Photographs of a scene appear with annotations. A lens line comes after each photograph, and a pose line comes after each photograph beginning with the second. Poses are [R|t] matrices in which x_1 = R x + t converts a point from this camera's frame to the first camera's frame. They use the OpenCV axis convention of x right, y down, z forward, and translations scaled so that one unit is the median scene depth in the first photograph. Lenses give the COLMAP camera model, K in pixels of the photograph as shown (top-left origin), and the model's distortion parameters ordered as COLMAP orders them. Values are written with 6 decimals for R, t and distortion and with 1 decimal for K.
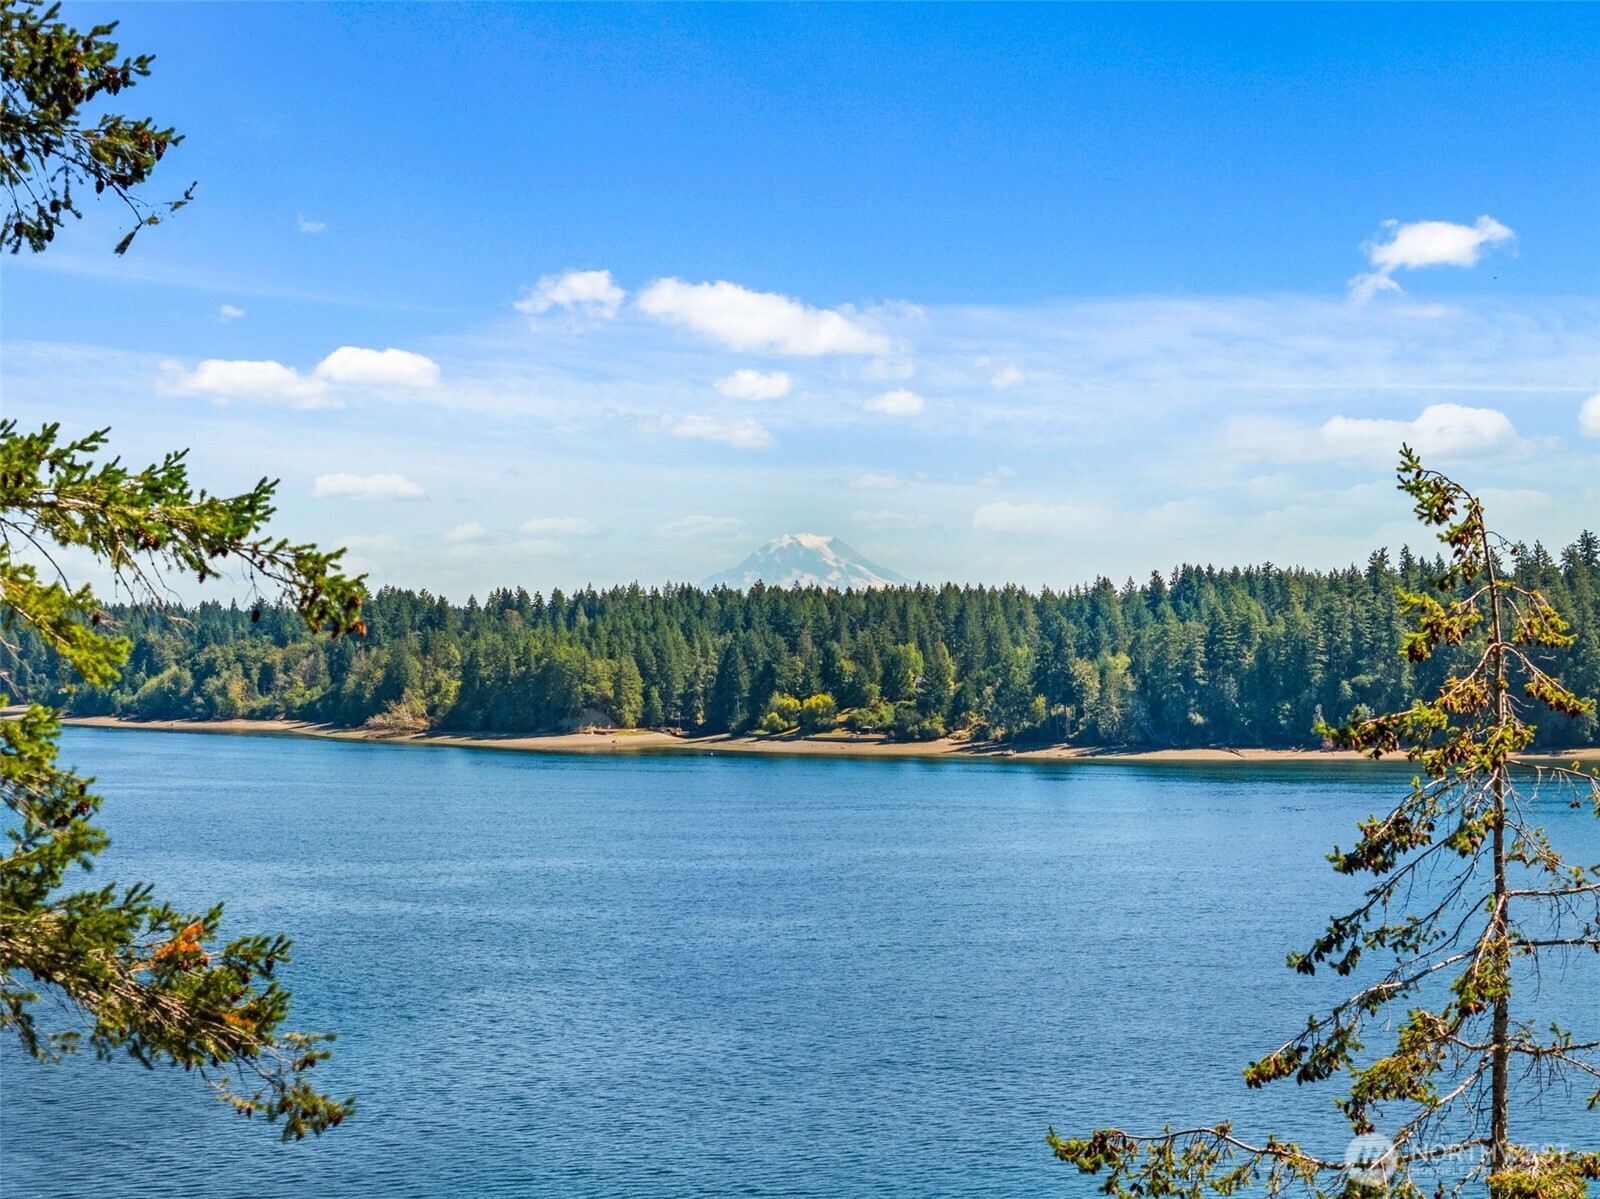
lens RADIAL K [[3200.1, 0, 800.0], [0, 3200.1, 599.5], [0, 0, 1]] dist [-0.173247, 0.304172]
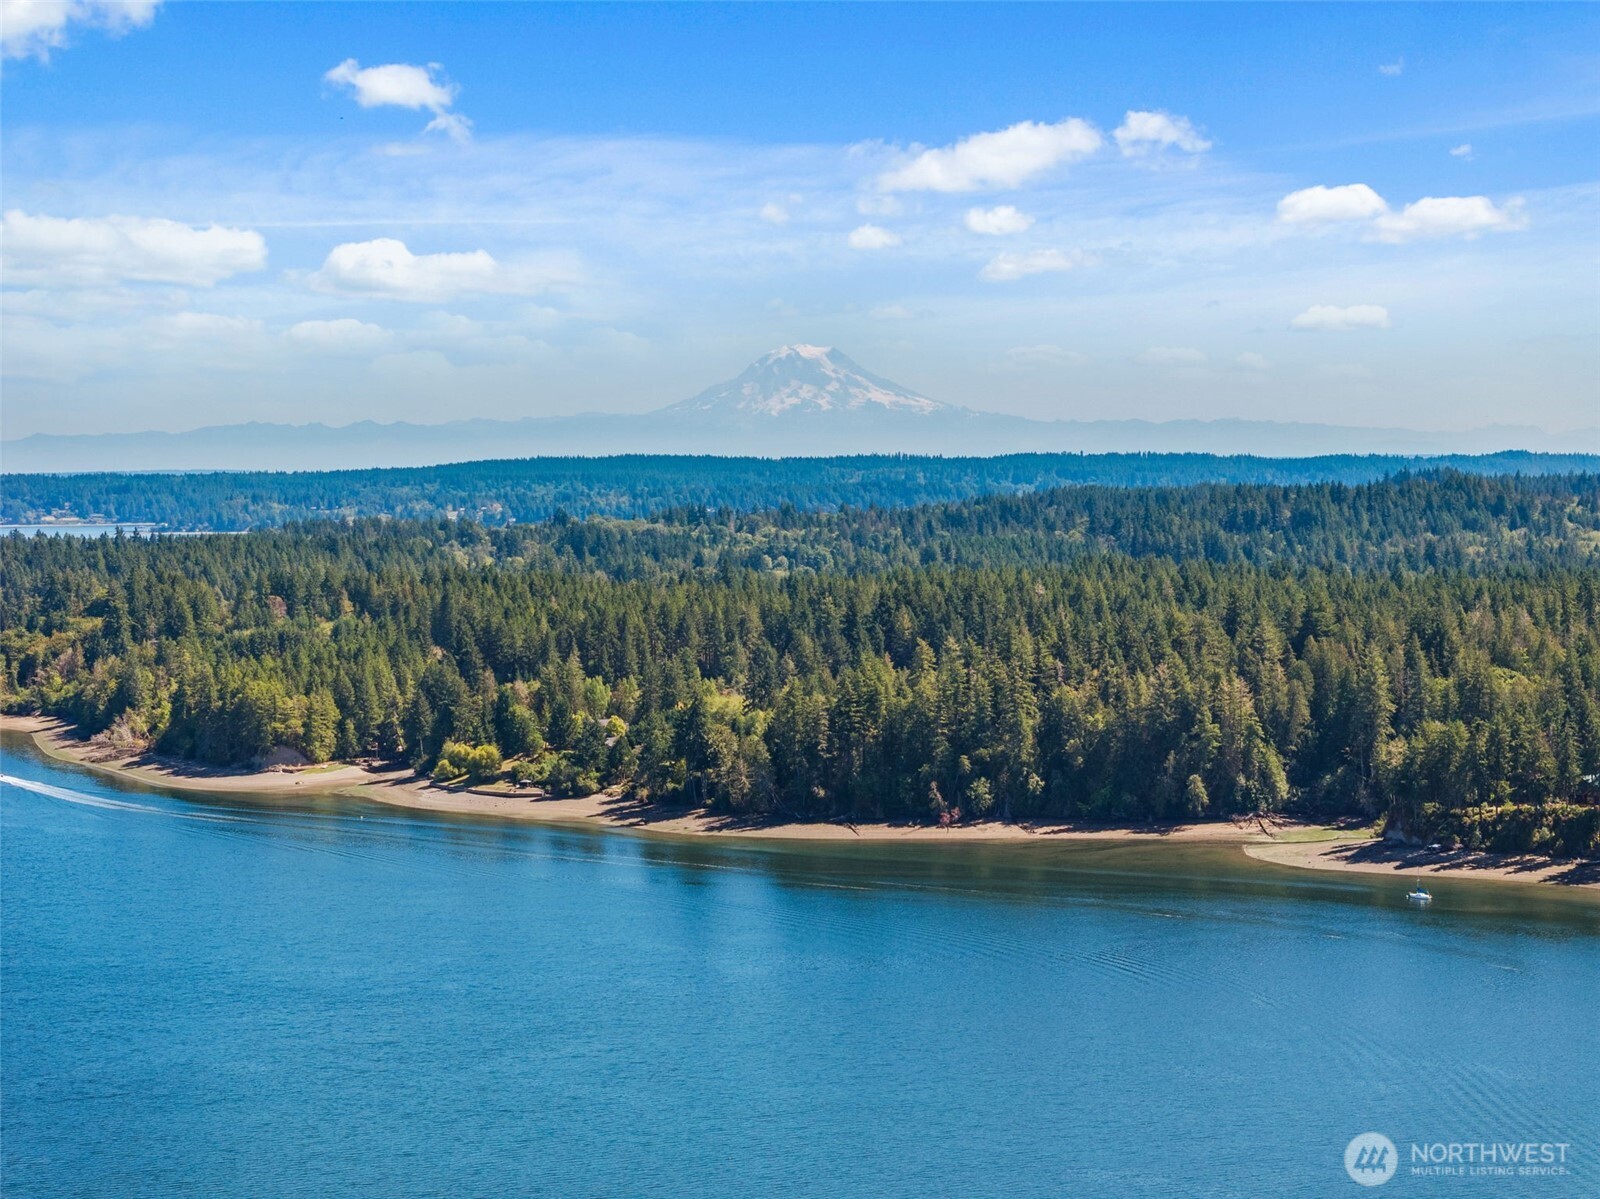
lens RADIAL K [[3200.1, 0, 800.0], [0, 3200.1, 599.5], [0, 0, 1]] dist [-0.173247, 0.304172]
pose [[0.999947, -0.007037, 0.007554, 0.094239], [0.006621, 0.998529, 0.053816, -0.067194], [-0.007921, -0.053763, 0.998522, -0.013288]]
